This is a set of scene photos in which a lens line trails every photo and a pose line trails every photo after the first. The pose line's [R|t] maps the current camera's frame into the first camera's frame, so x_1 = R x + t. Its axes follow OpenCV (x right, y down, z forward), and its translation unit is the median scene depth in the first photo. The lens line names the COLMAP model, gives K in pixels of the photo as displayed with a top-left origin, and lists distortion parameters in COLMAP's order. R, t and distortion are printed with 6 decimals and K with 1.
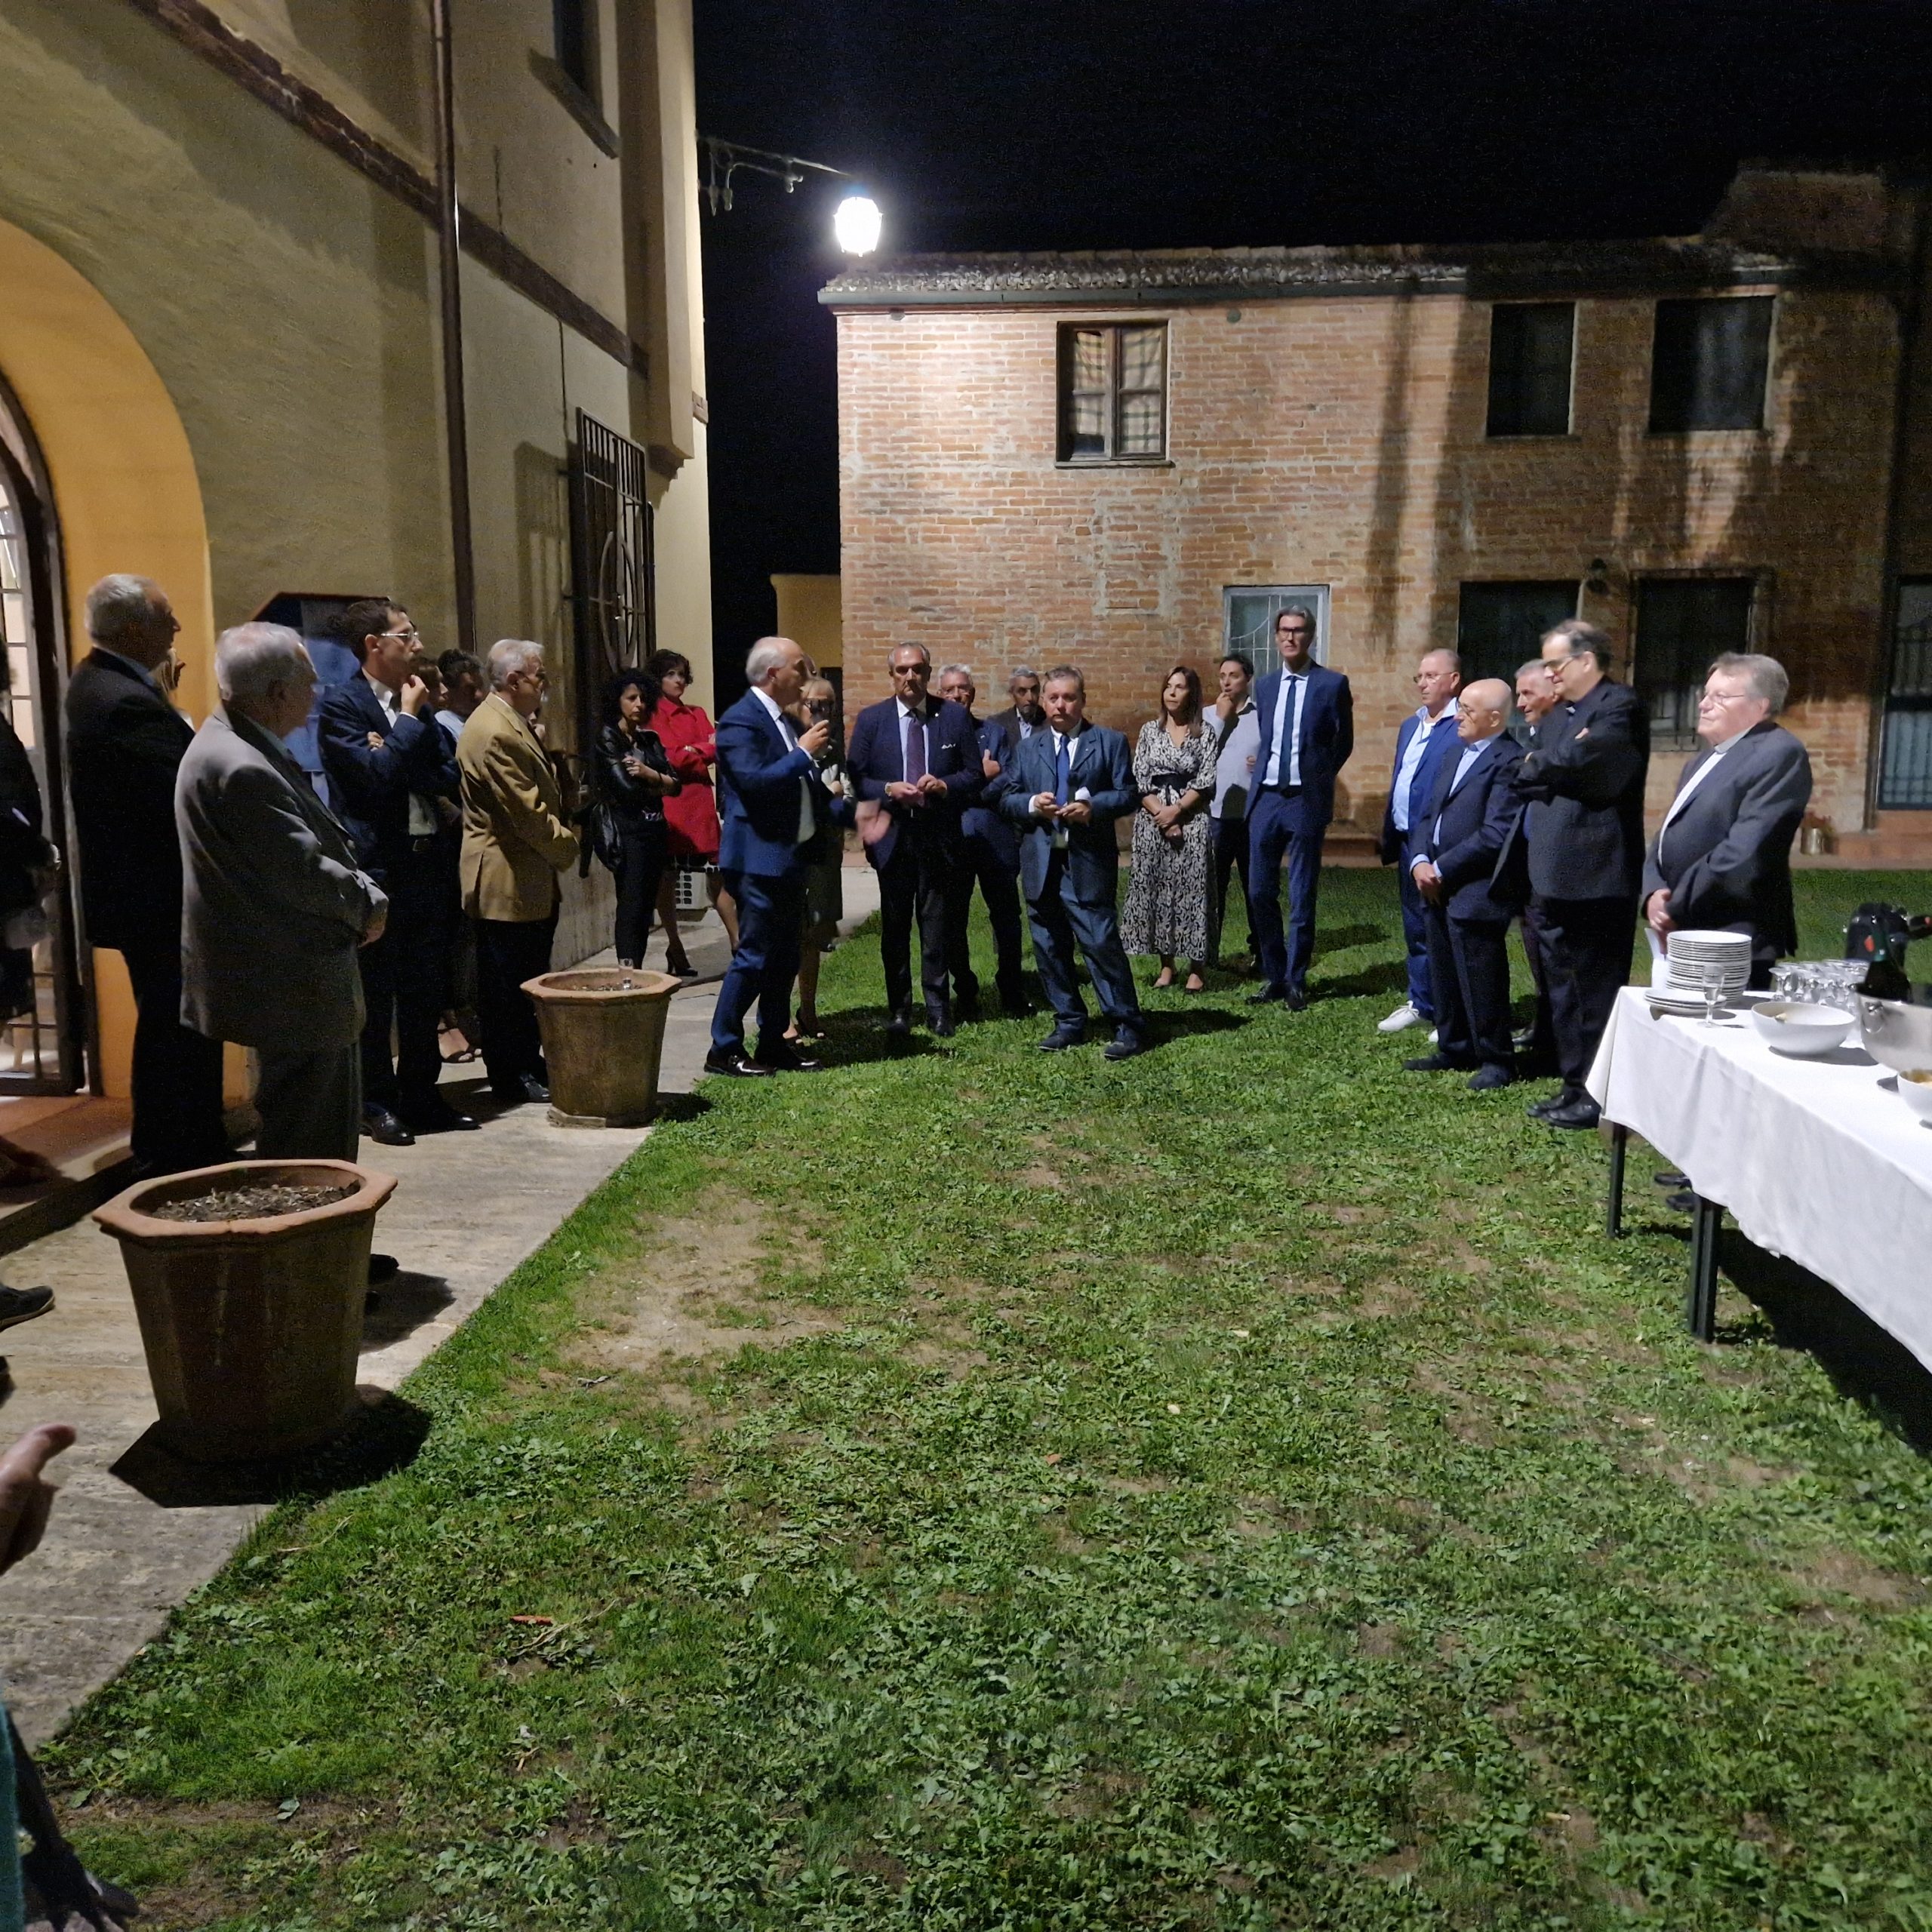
lens RADIAL K [[1723.0, 0, 971.1], [0, 1723.0, 944.8], [0, 0, 1]] dist [0.085029, -0.091690]
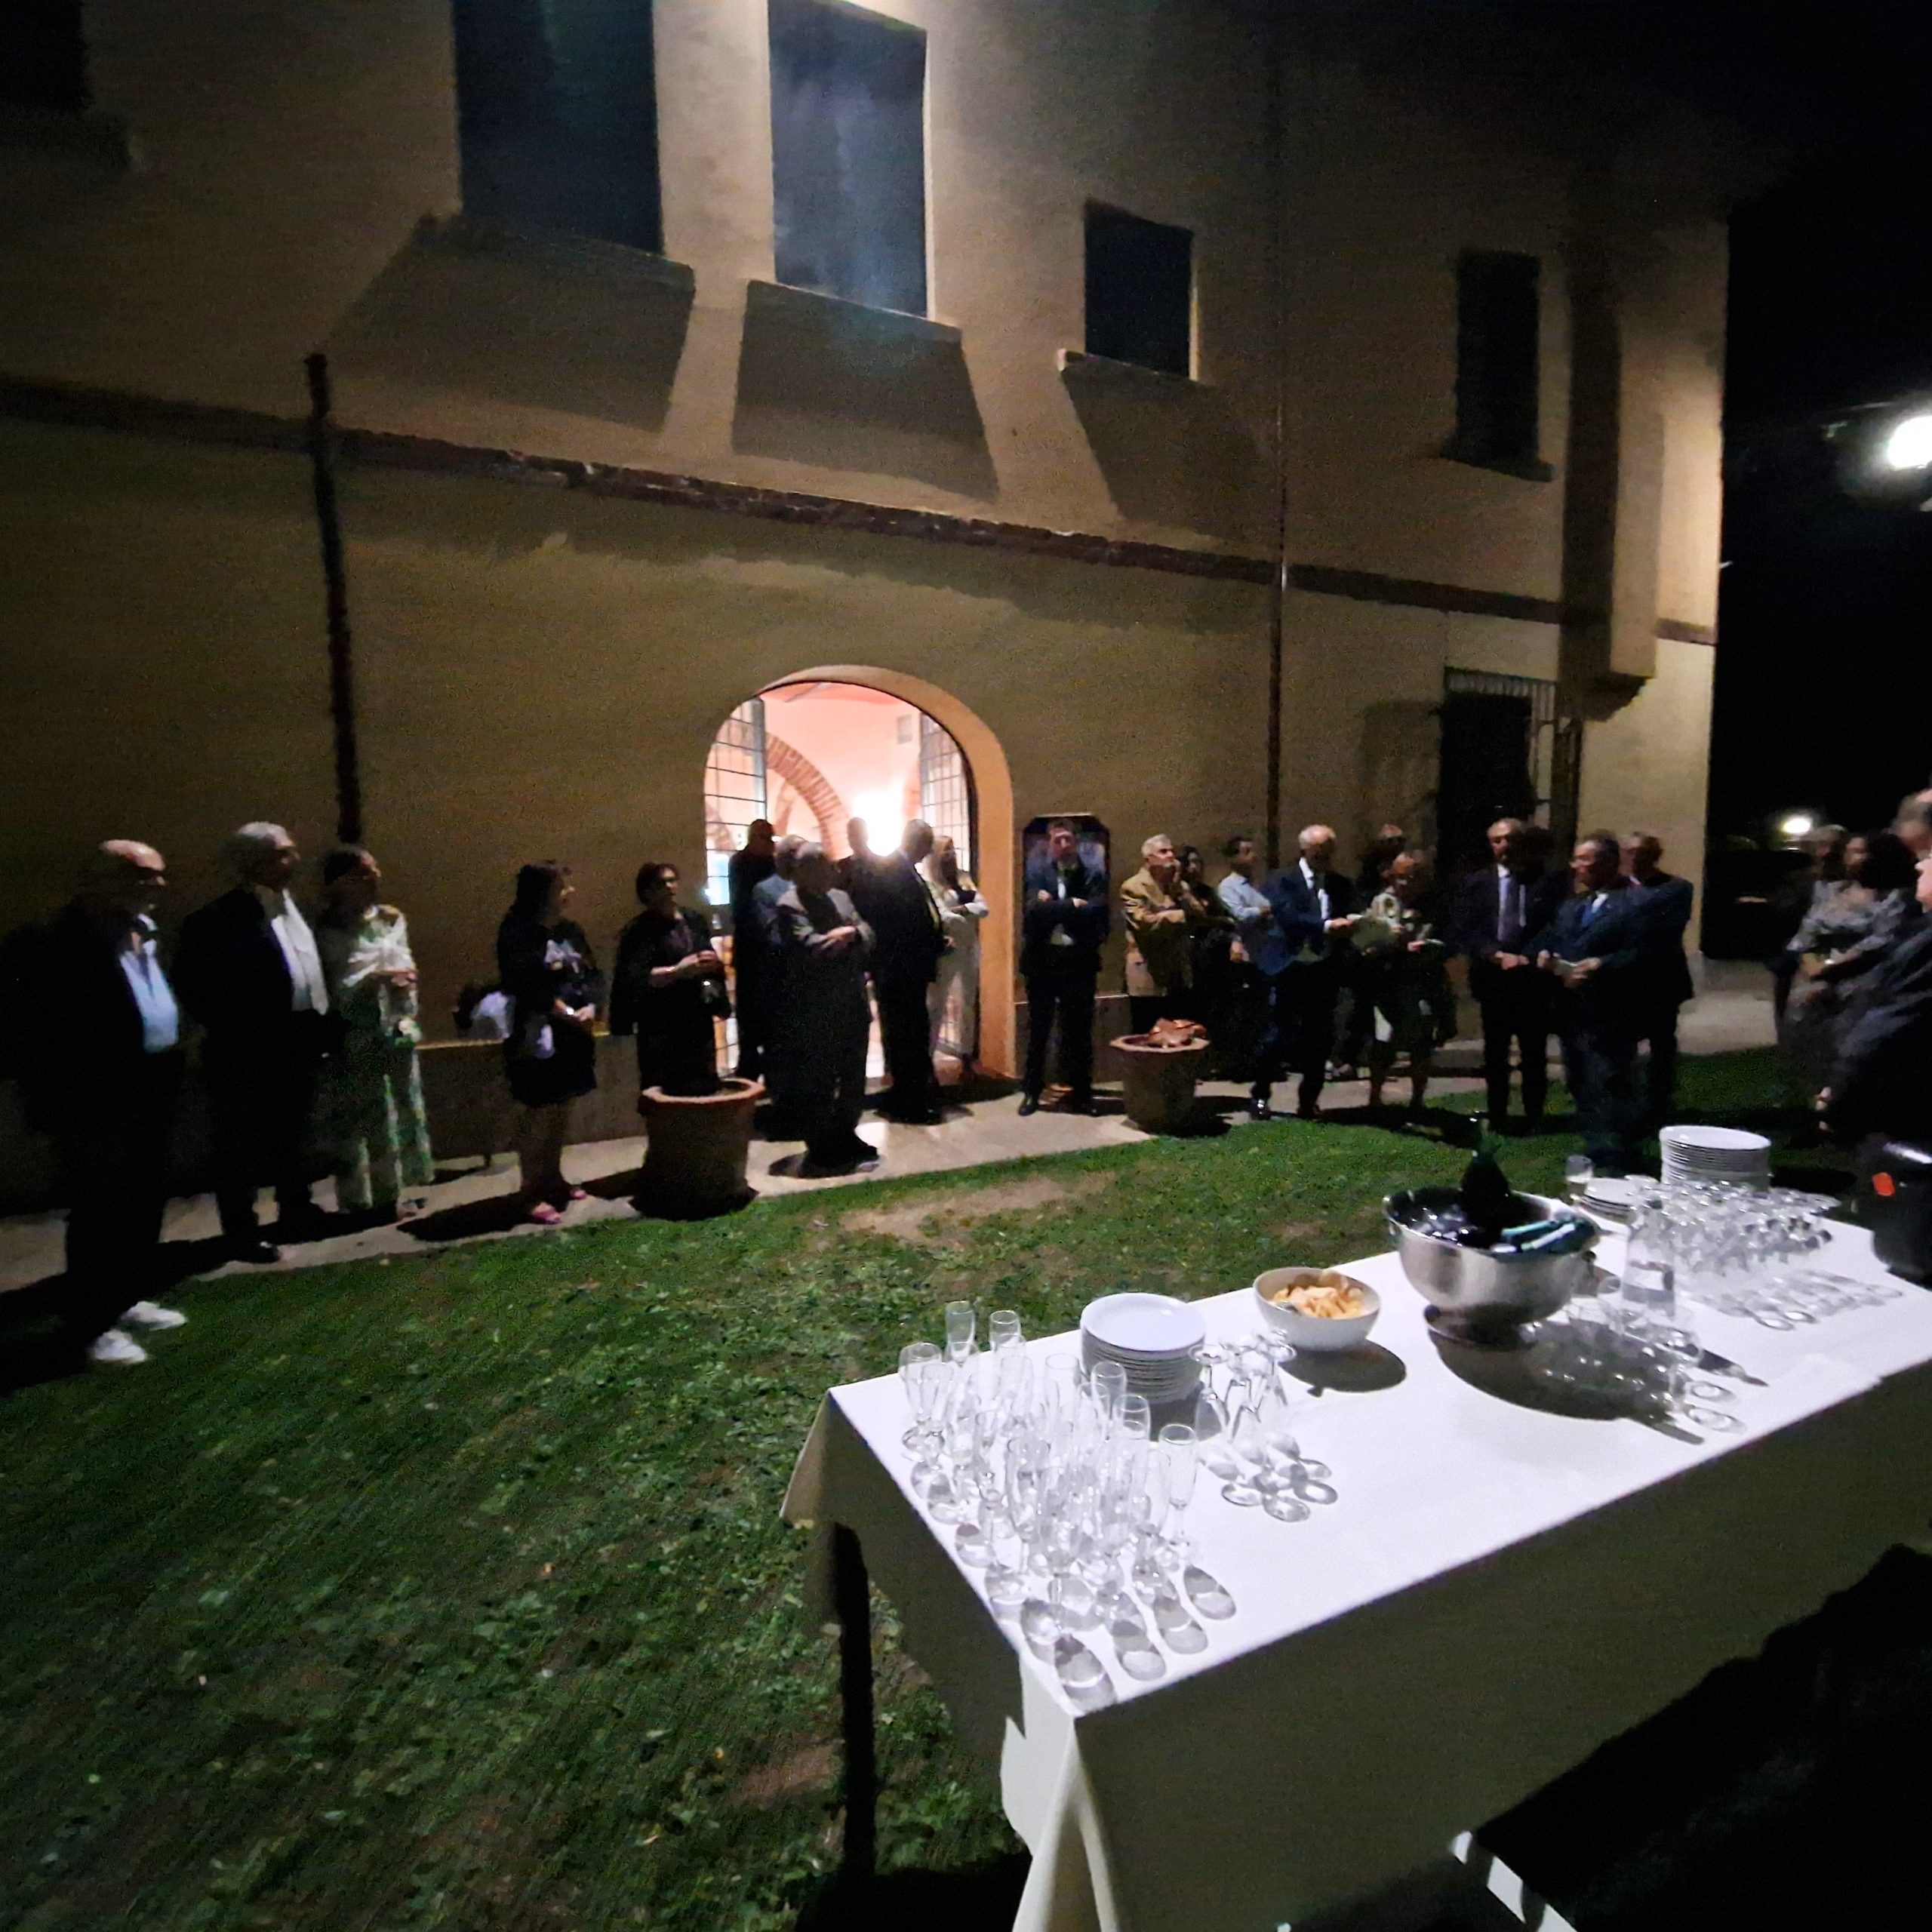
lens RADIAL K [[1046.0, 0, 946.6], [0, 1046.0, 971.2], [0, 0, 1]] dist [0.009295, -0.004866]
pose [[0.488414, 0.073575, -0.869505, 0.788310], [-0.108617, 0.993816, 0.023082, -0.066861], [0.865825, 0.083170, 0.493385, 0.487861]]
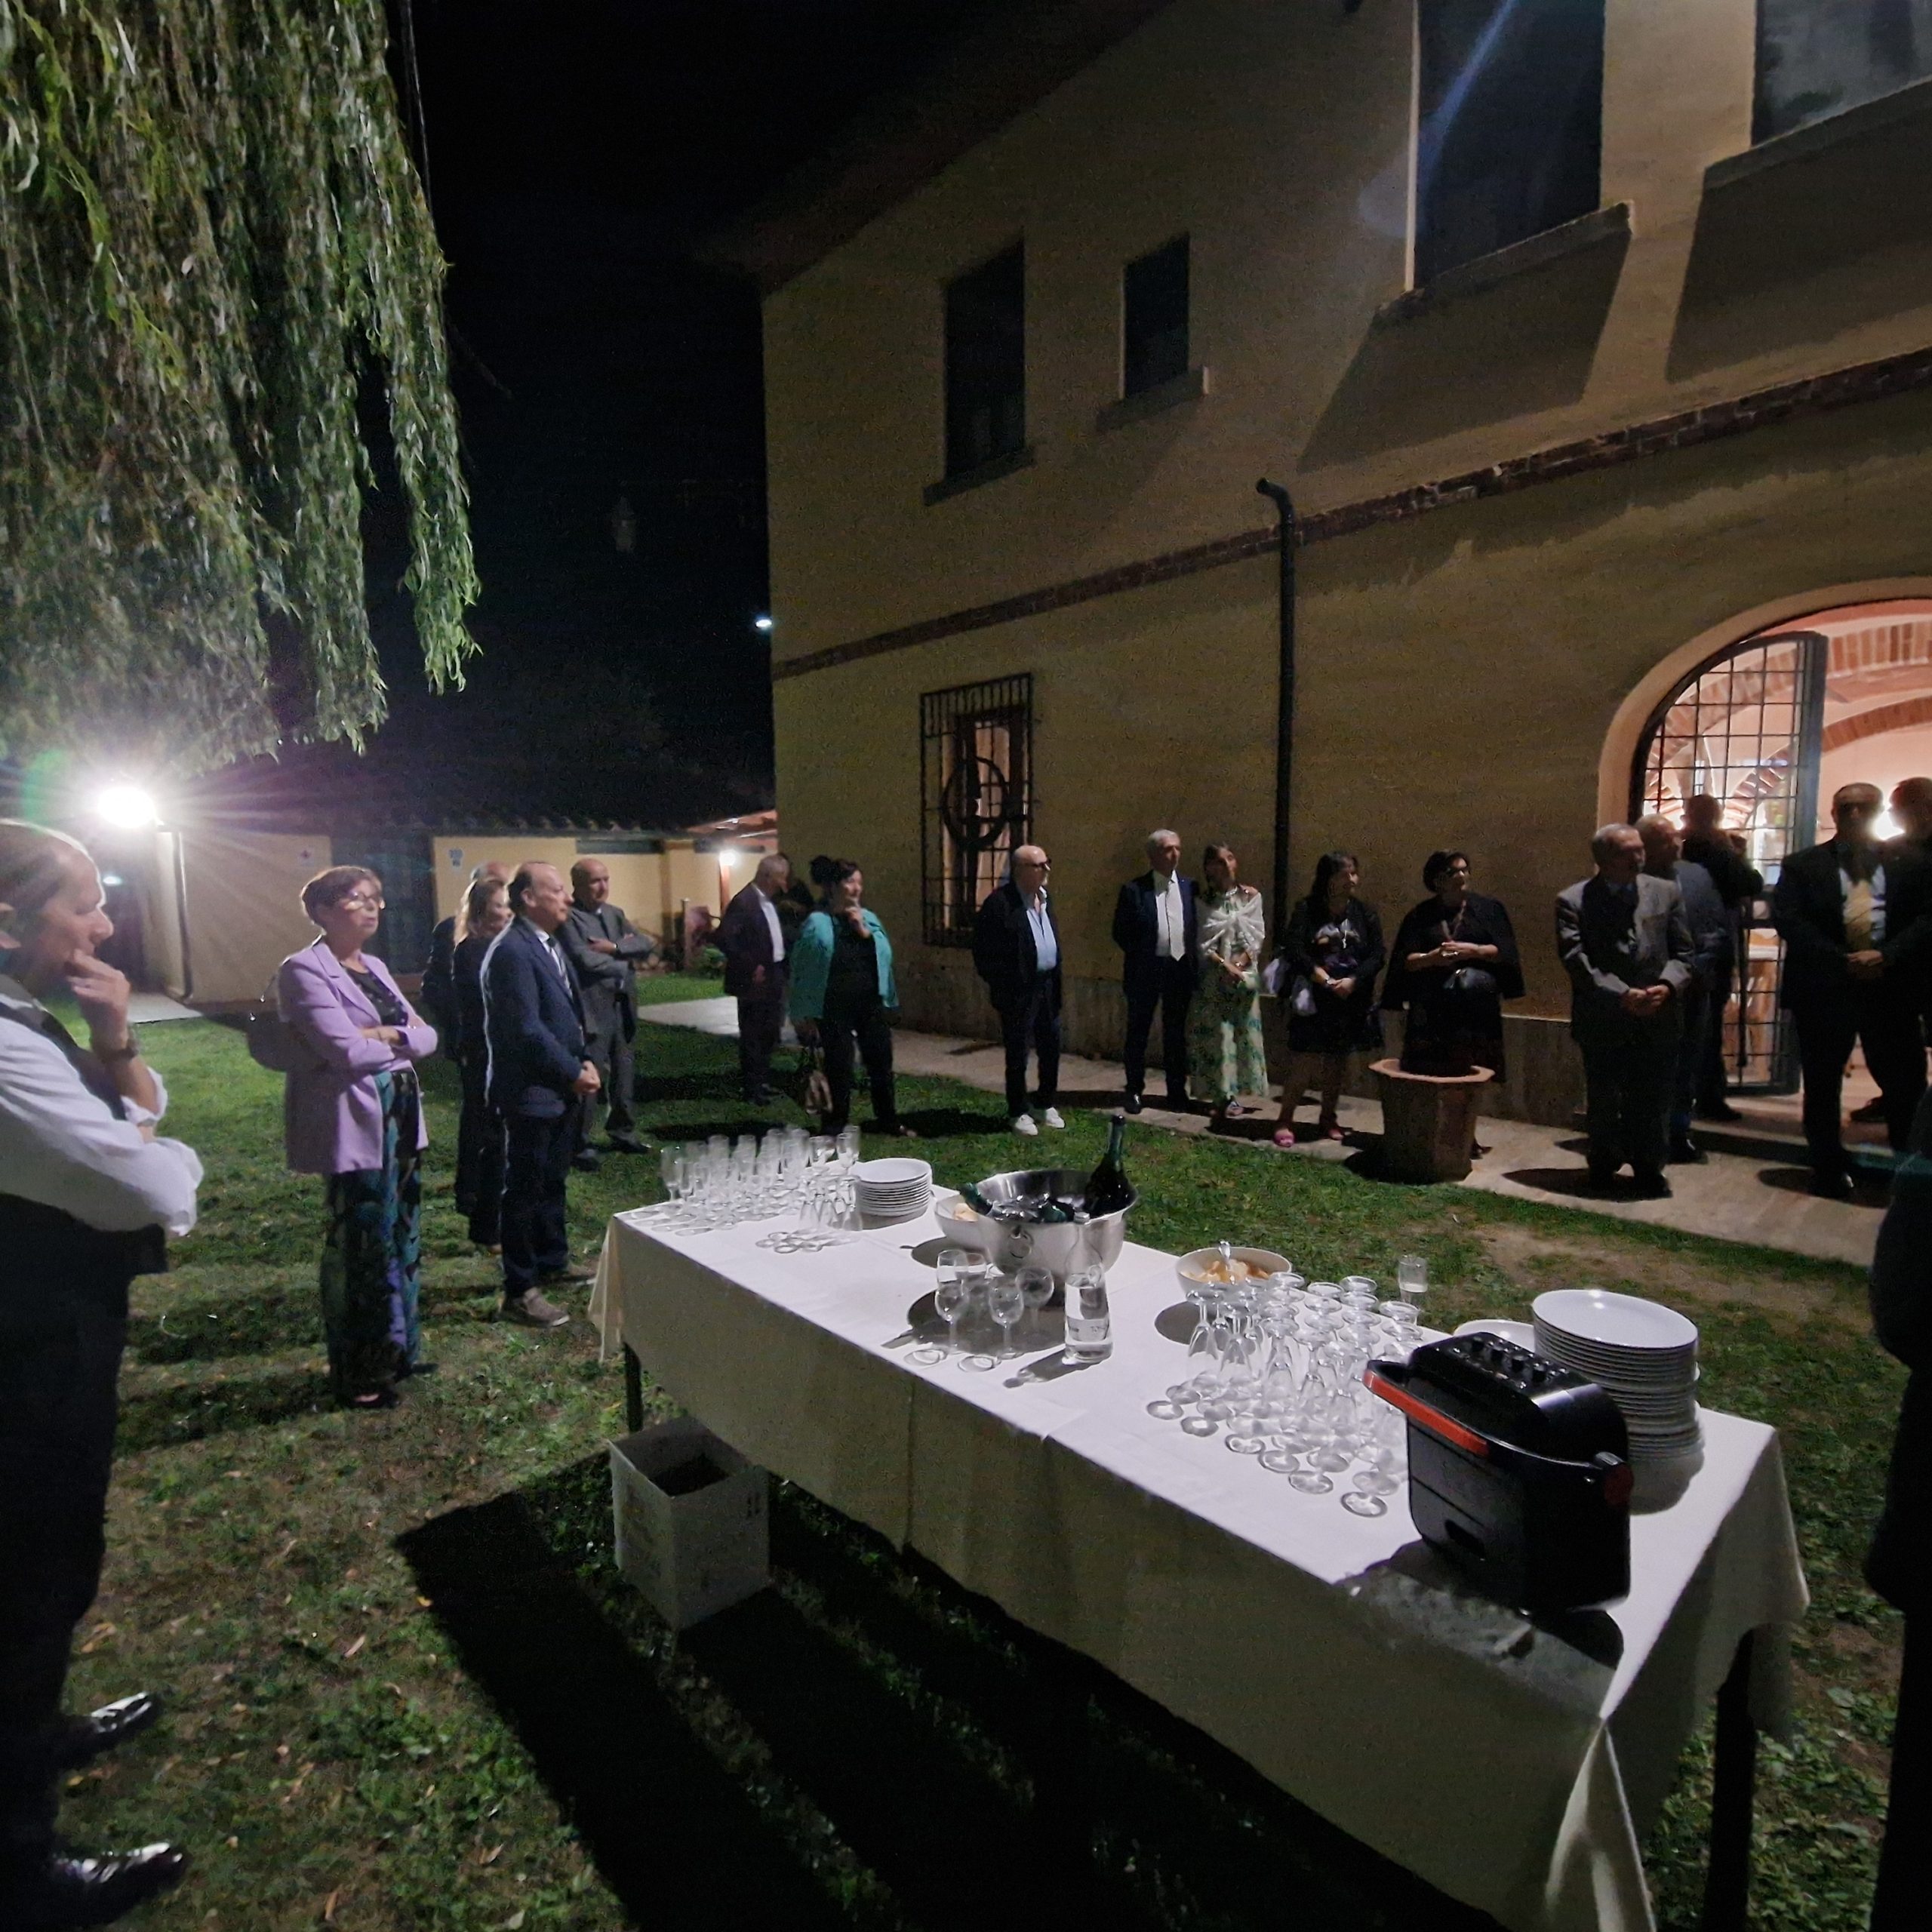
lens RADIAL K [[1046.0, 0, 946.6], [0, 1046.0, 971.2], [0, 0, 1]] dist [0.009295, -0.004866]
pose [[-0.685303, 0.083092, -0.723502, 0.919137], [-0.087963, 0.976752, 0.195496, -0.184068], [0.722926, 0.197616, -0.662062, 1.231058]]
